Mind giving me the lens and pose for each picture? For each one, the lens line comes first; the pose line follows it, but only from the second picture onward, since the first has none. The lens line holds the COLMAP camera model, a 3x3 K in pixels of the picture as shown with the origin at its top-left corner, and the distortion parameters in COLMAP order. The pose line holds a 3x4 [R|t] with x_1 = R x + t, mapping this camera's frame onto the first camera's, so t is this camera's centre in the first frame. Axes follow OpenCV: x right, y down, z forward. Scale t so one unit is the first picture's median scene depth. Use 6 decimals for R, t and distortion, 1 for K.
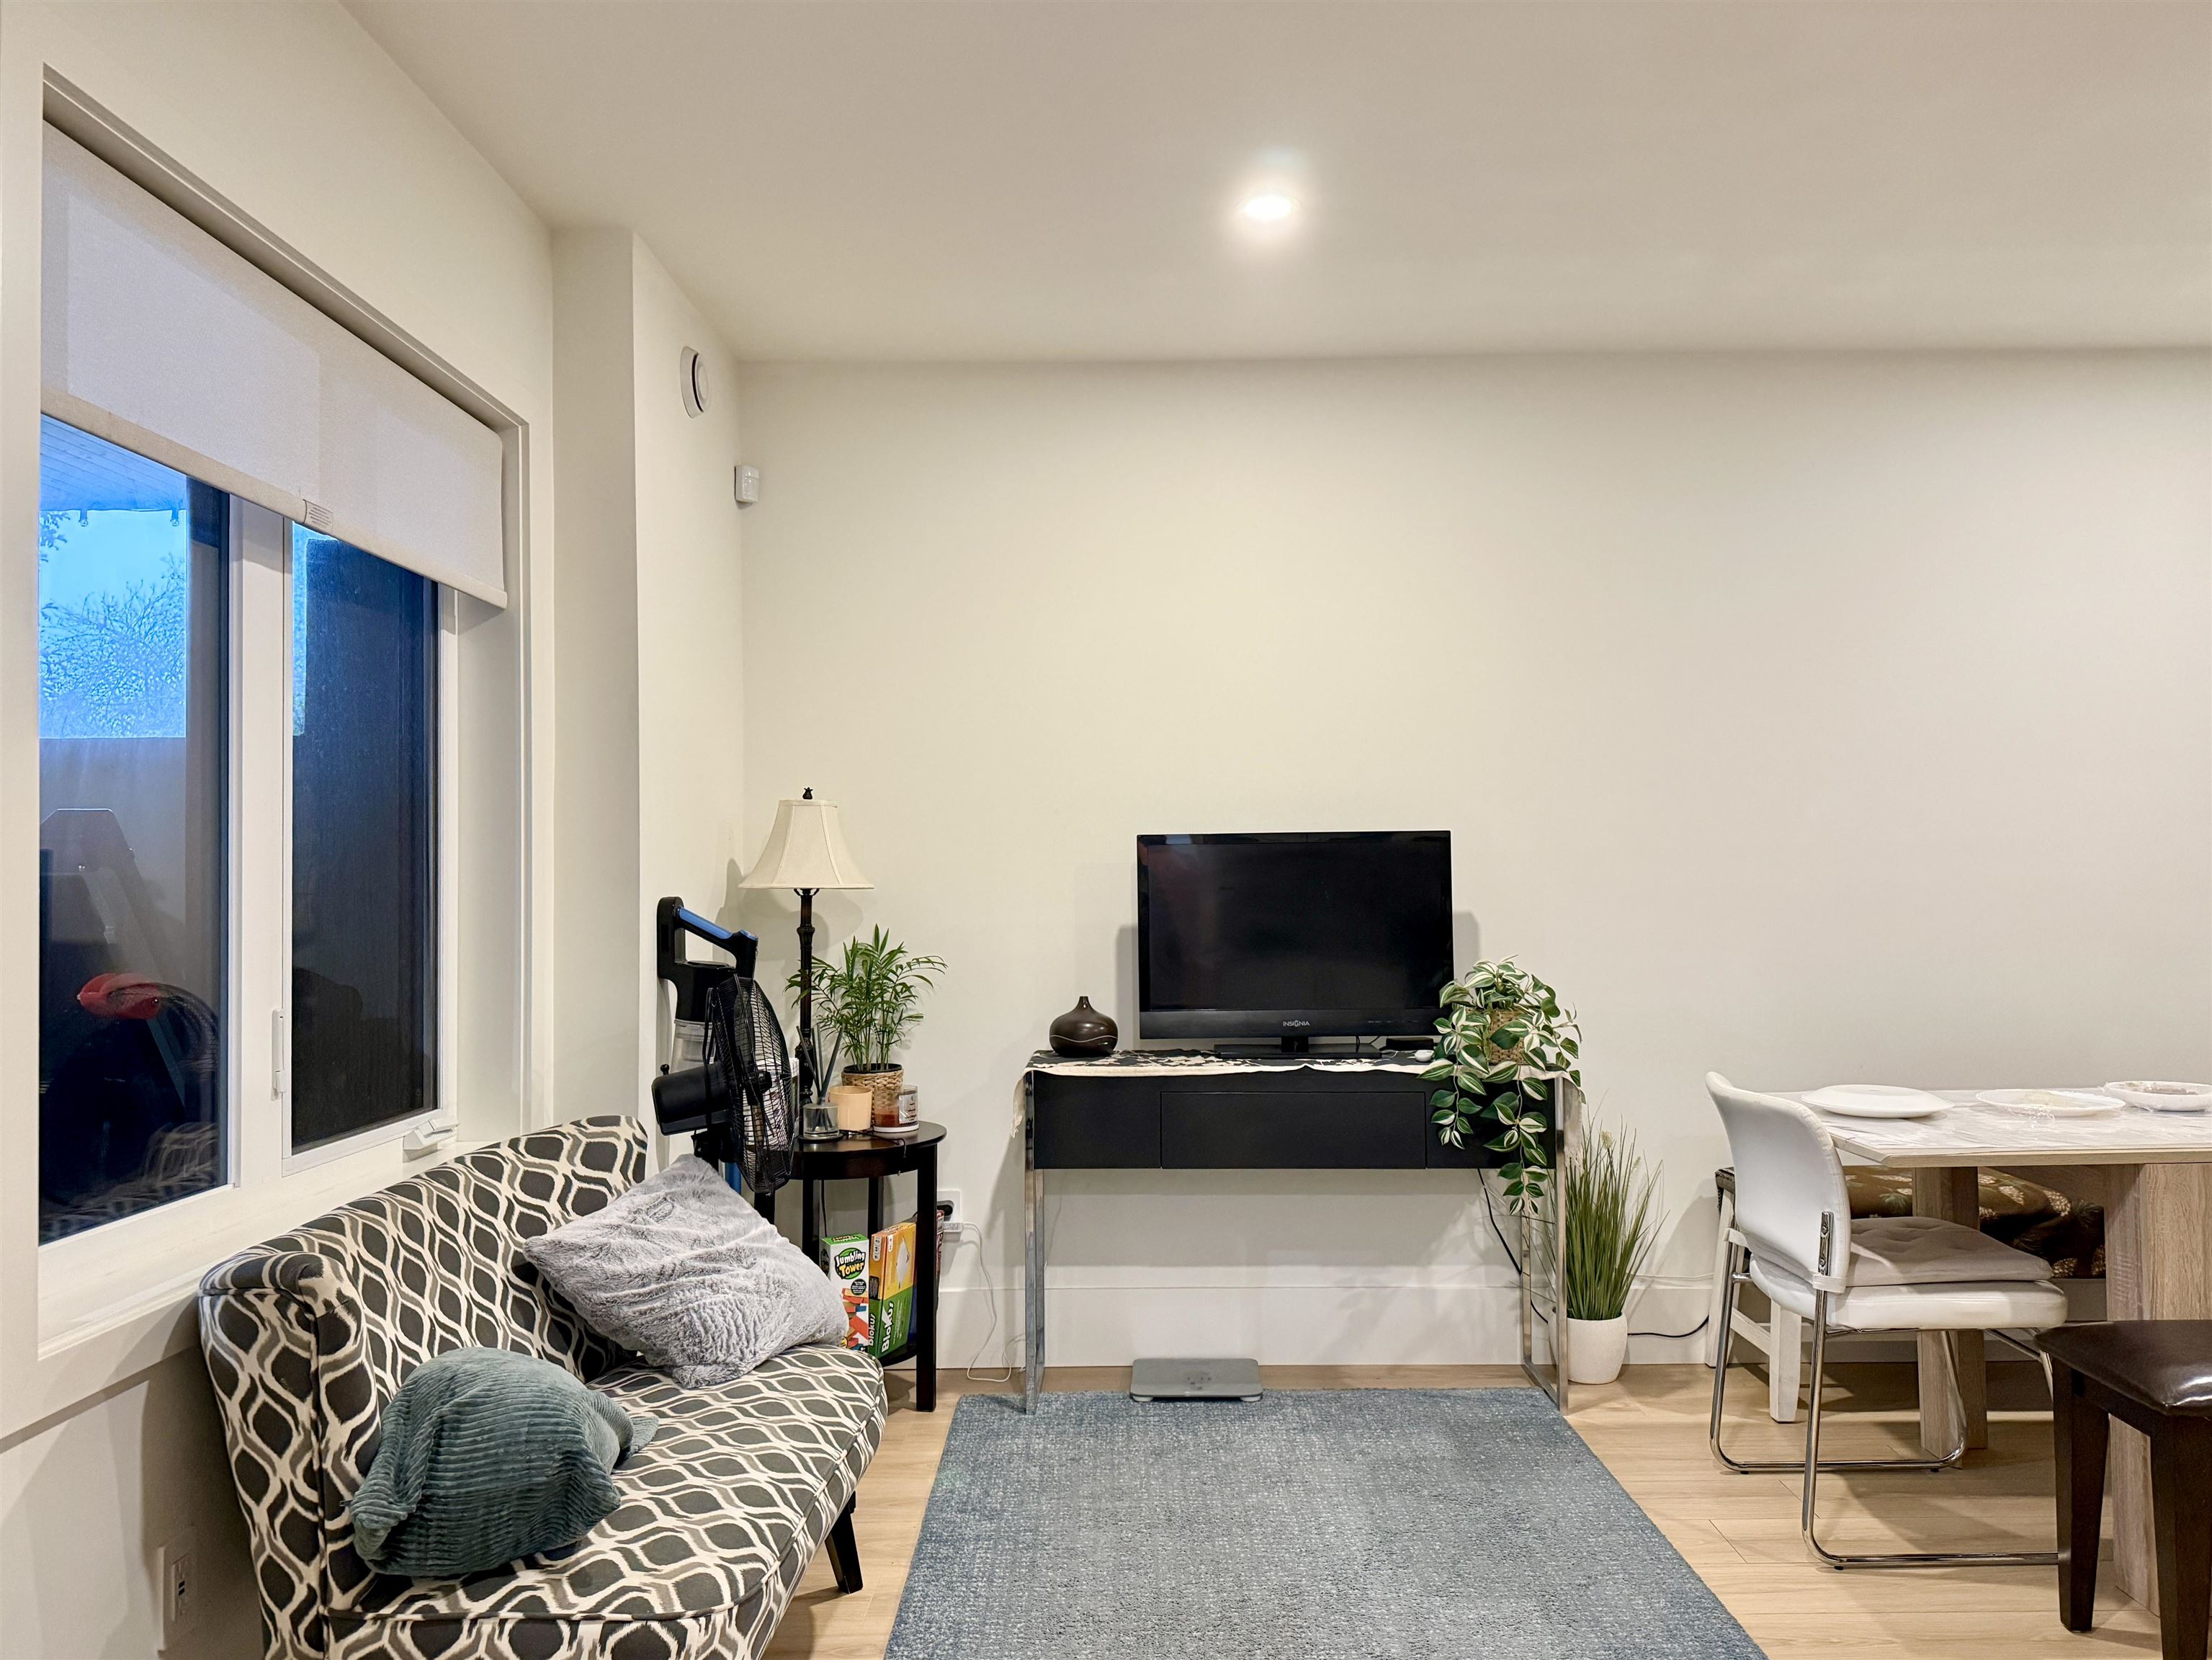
lens RADIAL K [[1642.1, 0, 1154.3], [0, 1642.1, 854.8], [0, 0, 1]] dist [0.047955, -0.058691]
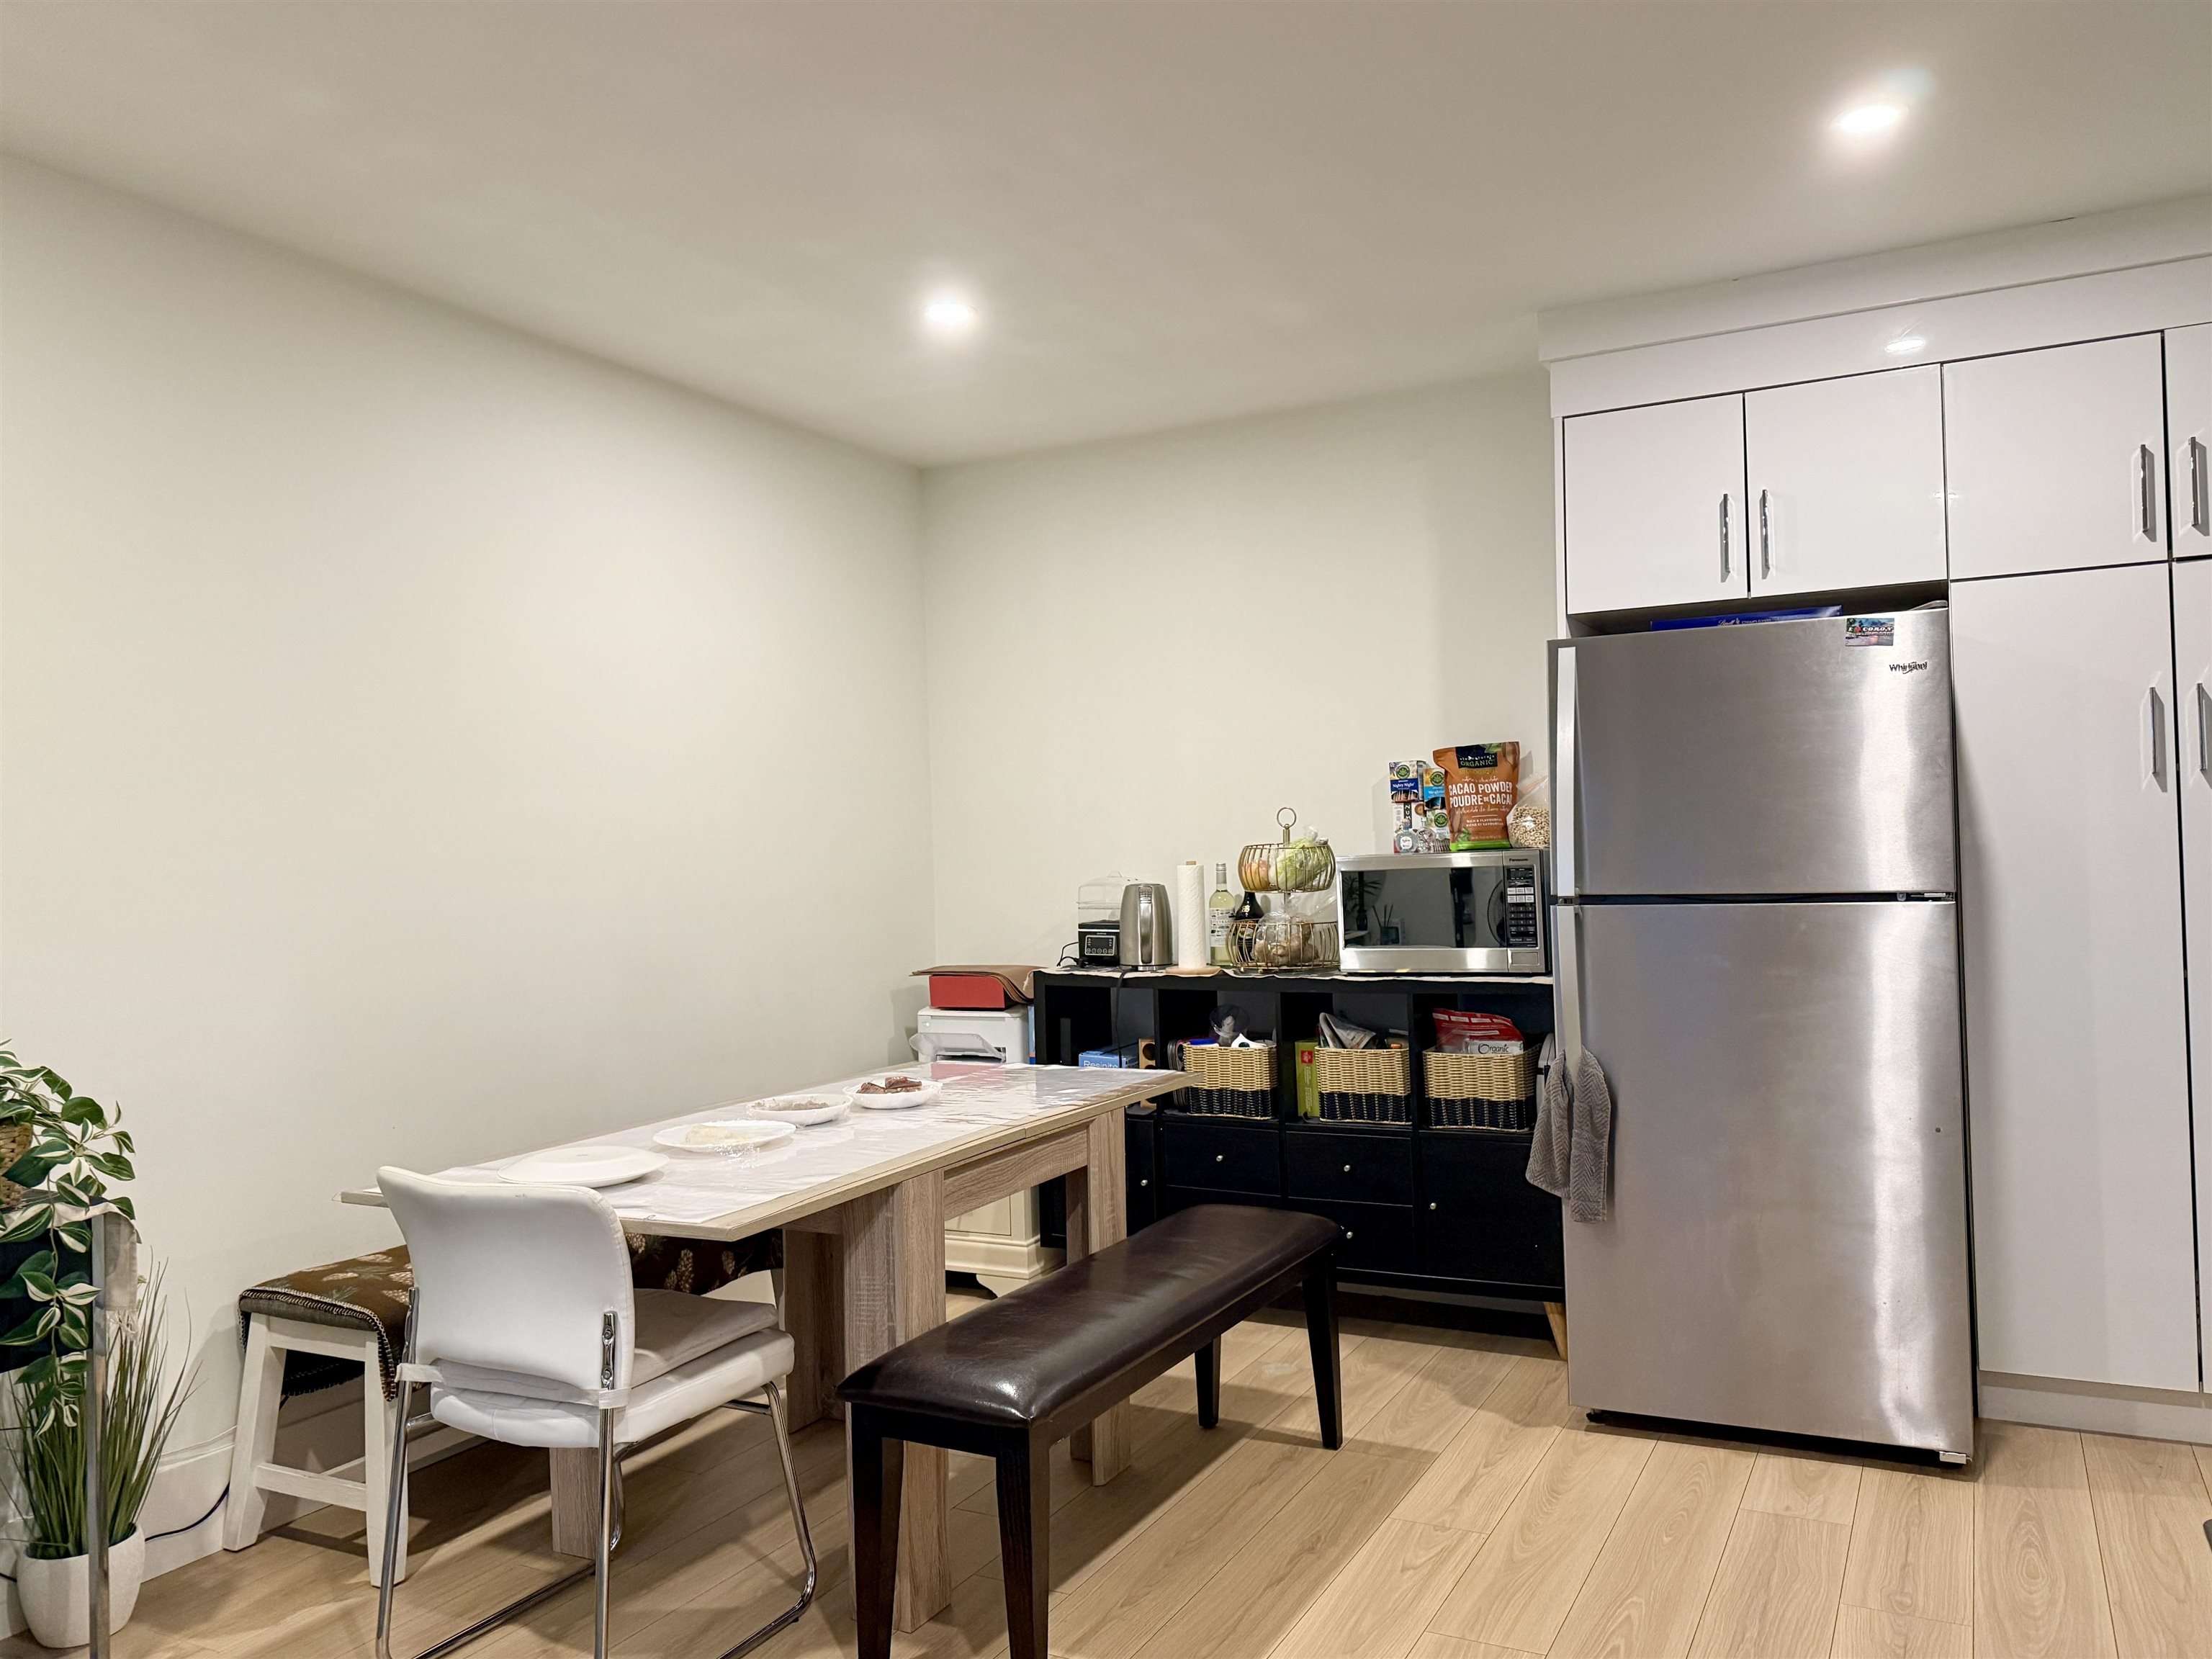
lens RADIAL K [[1641.8, 0, 1126.5], [0, 1641.8, 830.9], [0, 0, 1]] dist [0.047955, -0.058691]
pose [[0.469333, 0.003834, 0.883013, -0.198872], [0.012537, 0.999861, -0.011005, -0.012878], [-0.882932, 0.016235, 0.469220, 0.365053]]
